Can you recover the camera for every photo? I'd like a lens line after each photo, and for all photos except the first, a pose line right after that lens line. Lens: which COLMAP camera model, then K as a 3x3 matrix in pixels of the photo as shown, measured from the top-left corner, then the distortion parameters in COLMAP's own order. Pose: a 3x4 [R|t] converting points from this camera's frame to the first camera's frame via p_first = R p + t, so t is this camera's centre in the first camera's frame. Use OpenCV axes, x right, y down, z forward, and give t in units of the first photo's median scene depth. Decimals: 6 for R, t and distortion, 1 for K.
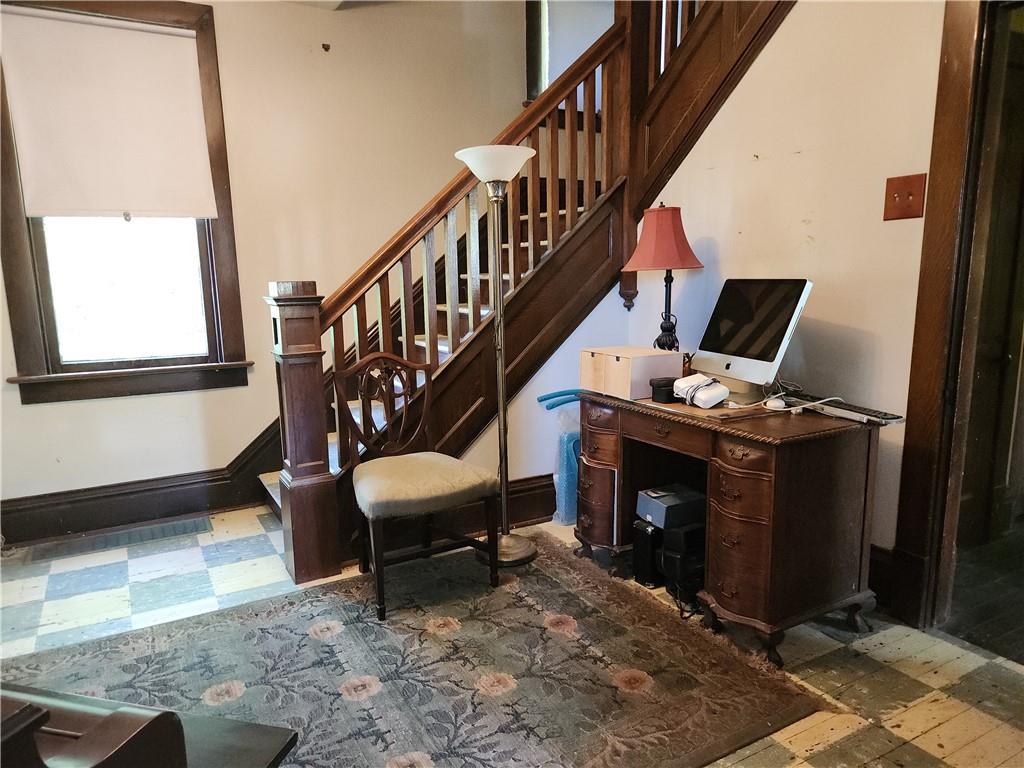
lens RADIAL K [[684.5, 0, 505.4], [0, 684.5, 383.1], [0, 0, 1]] dist [0.068277, -0.054877]
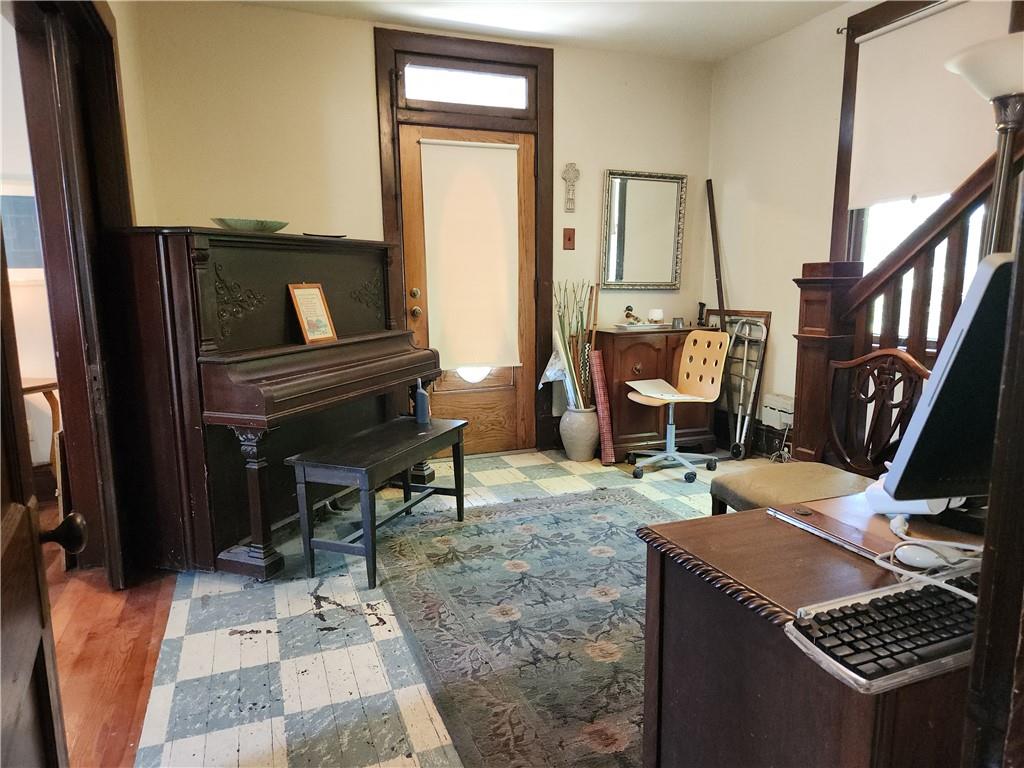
lens RADIAL K [[684.5, 0, 506.2], [0, 684.5, 390.8], [0, 0, 1]] dist [0.068277, -0.054877]
pose [[-0.130226, 0.177110, -0.975537, 0.951228], [-0.151804, 0.968754, 0.196143, -0.119580], [0.979794, 0.173633, -0.099271, 0.908578]]
